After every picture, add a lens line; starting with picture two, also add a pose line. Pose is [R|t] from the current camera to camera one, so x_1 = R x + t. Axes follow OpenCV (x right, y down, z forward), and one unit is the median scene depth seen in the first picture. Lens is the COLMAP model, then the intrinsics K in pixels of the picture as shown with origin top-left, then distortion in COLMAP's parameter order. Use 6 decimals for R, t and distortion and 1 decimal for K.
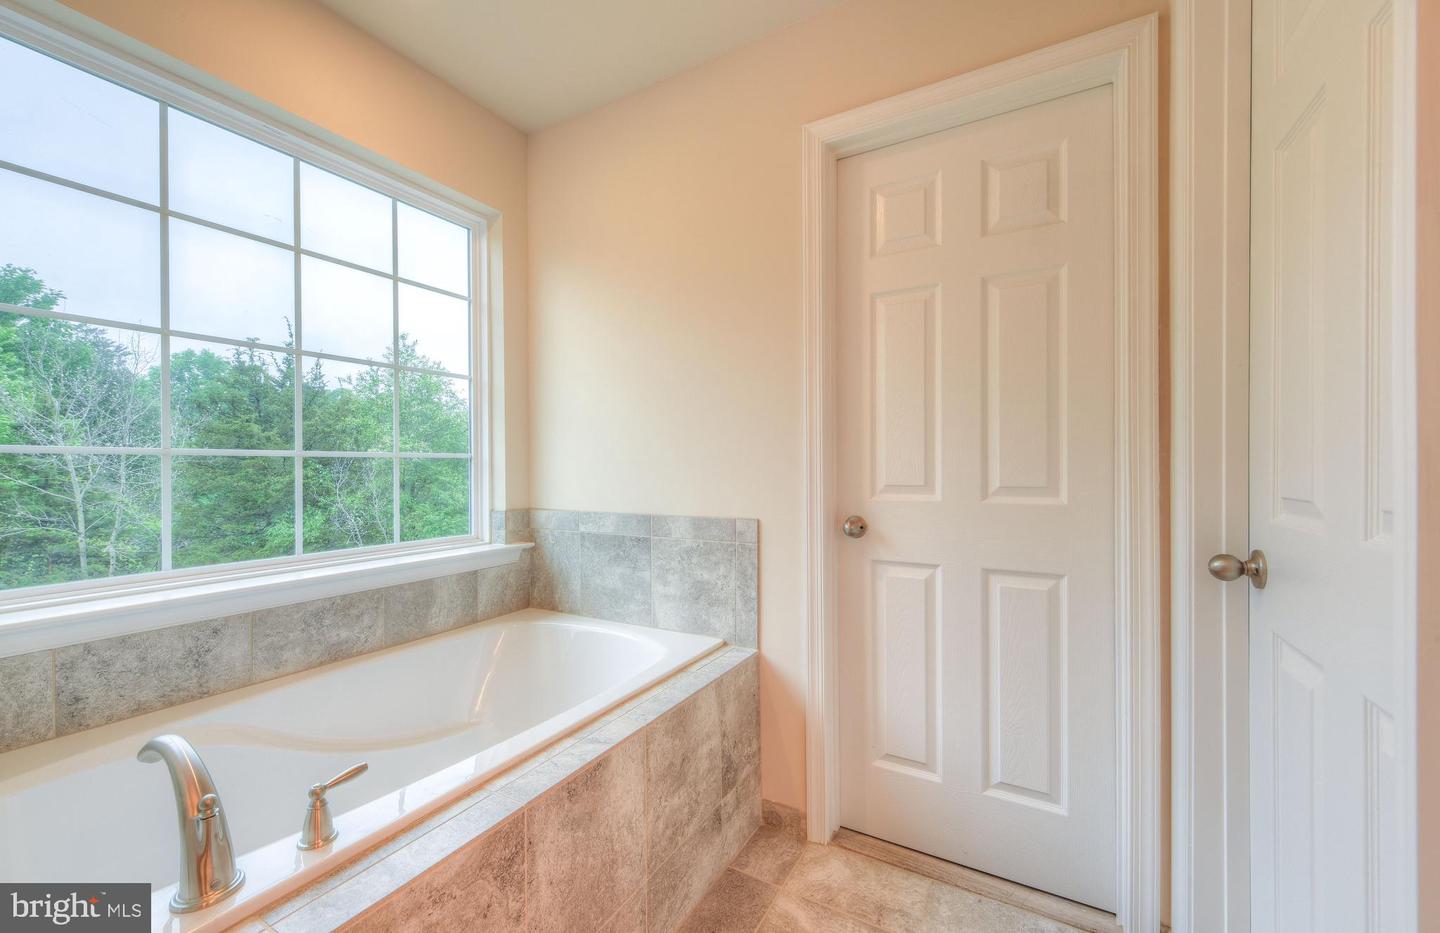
lens RADIAL K [[576.3, 0, 719.1], [0, 576.3, 461.9], [0, 0, 1]] dist [0.000684, -0.000274]
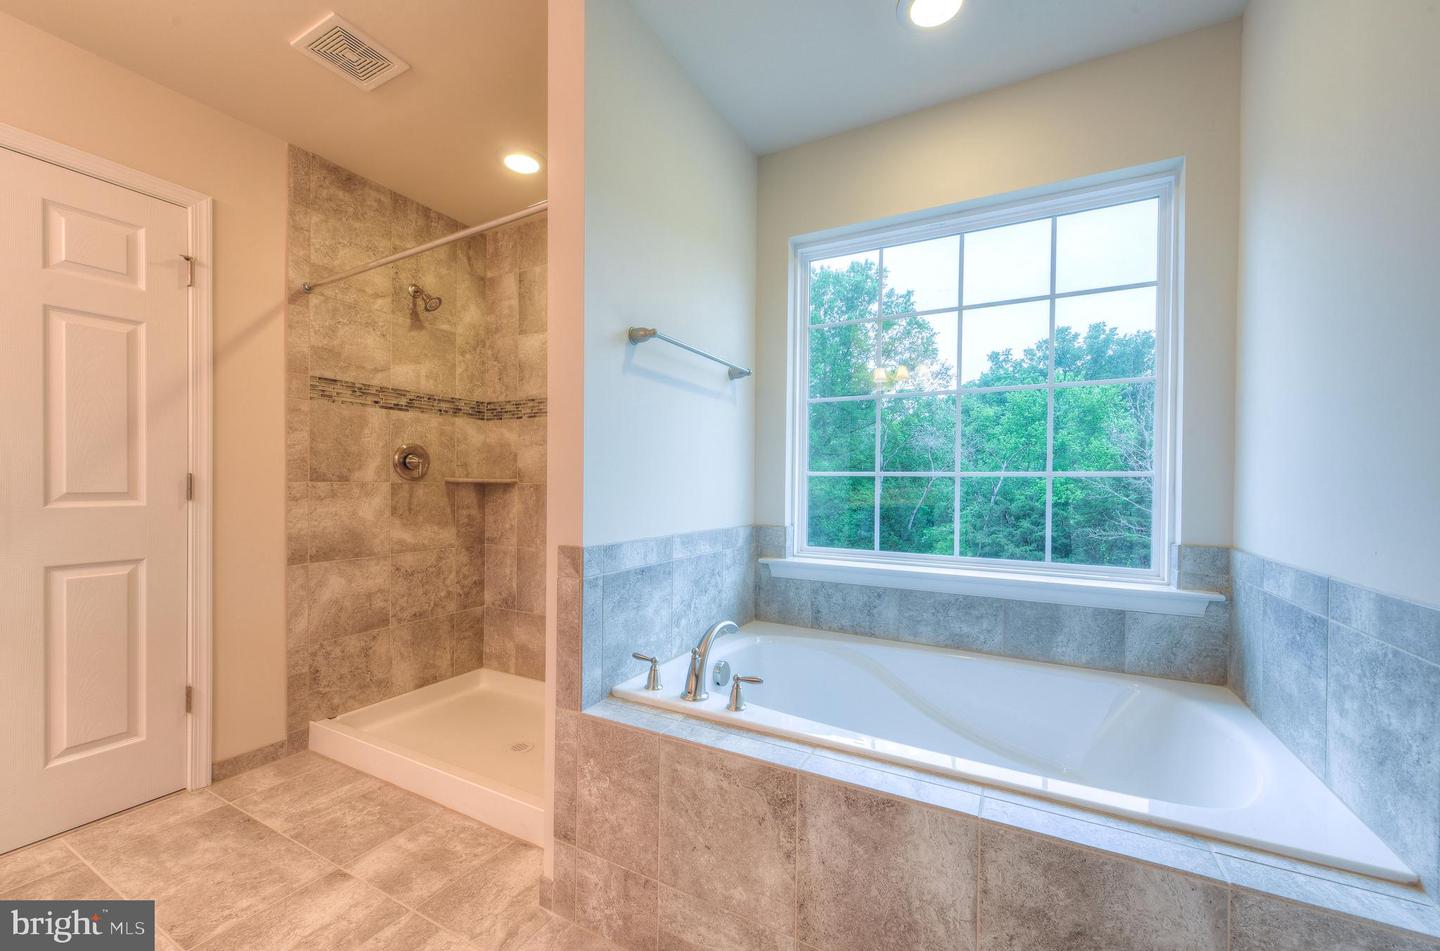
lens RADIAL K [[566.7, 0, 719.1], [0, 566.7, 485.7], [0, 0, 1]] dist [-0.000707, 0.000151]
pose [[0.004854, 0.007437, -0.999961, 0.482690], [-0.004475, 0.999962, 0.007415, 0.003456], [0.999978, 0.004438, 0.004887, 0.489386]]
